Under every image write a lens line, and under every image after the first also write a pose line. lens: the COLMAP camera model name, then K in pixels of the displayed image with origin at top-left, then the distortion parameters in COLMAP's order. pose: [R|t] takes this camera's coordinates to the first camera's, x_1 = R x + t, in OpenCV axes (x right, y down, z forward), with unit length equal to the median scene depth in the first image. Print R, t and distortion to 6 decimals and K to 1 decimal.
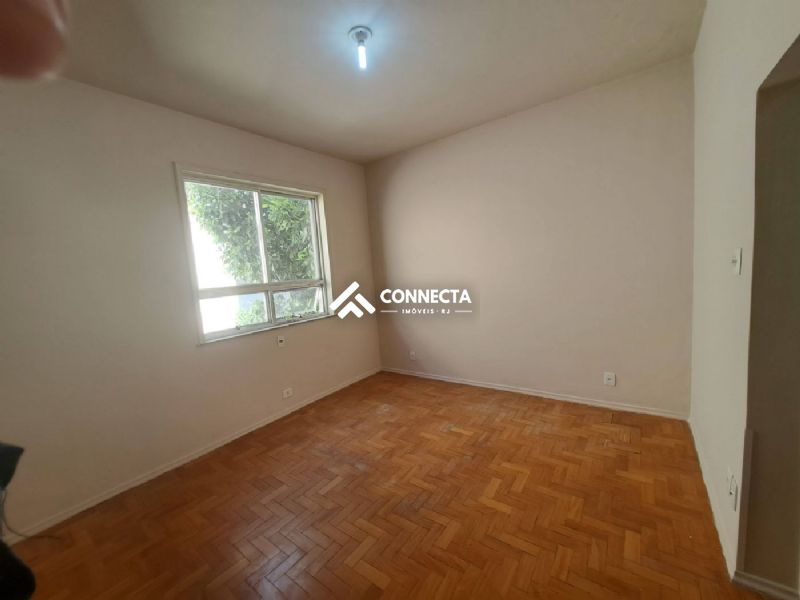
lens RADIAL K [[319.8, 0, 384.2], [0, 319.8, 299.4], [0, 0, 1]] dist [-0.020170, -0.000616]
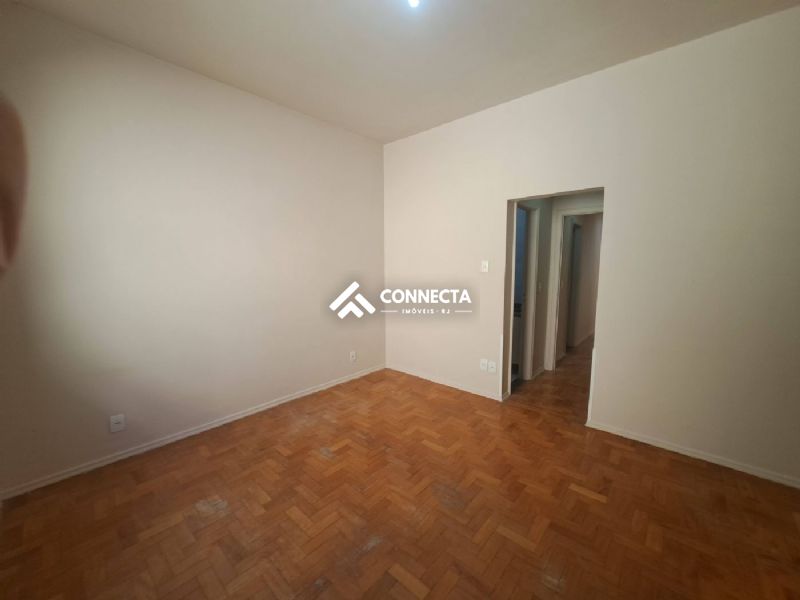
lens RADIAL K [[319.8, 0, 402.0], [0, 319.8, 303.8], [0, 0, 1]] dist [-0.020170, -0.000616]
pose [[0.043515, -0.043345, 0.998112, -0.574258], [0.086744, 0.995449, 0.039448, -0.002921], [-0.995280, 0.084864, 0.047077, 0.684568]]
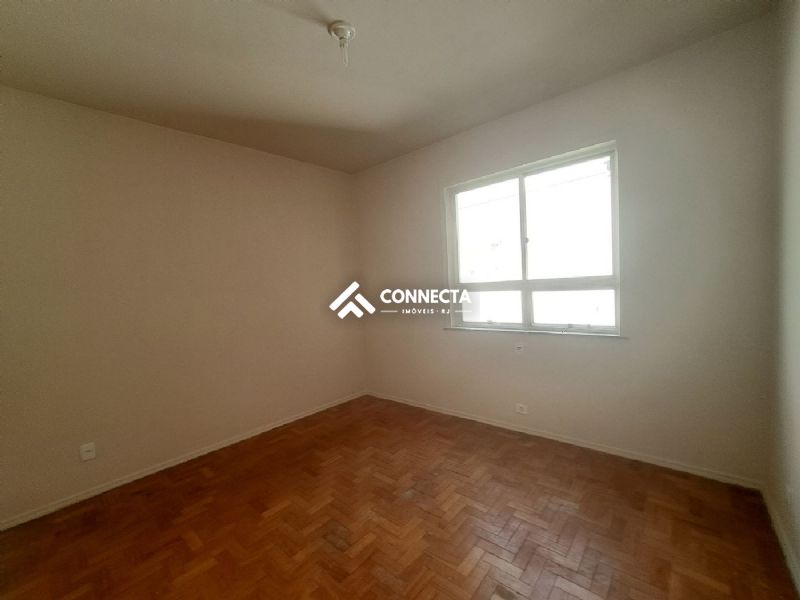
lens RADIAL K [[319.8, 0, 397.9], [0, 319.8, 301.6], [0, 0, 1]] dist [-0.020170, -0.000616]
pose [[-0.036083, 0.137302, -0.989872, 0.605984], [-0.030654, 0.989899, 0.138423, -0.121622], [0.998879, 0.035338, -0.031510, 0.777282]]
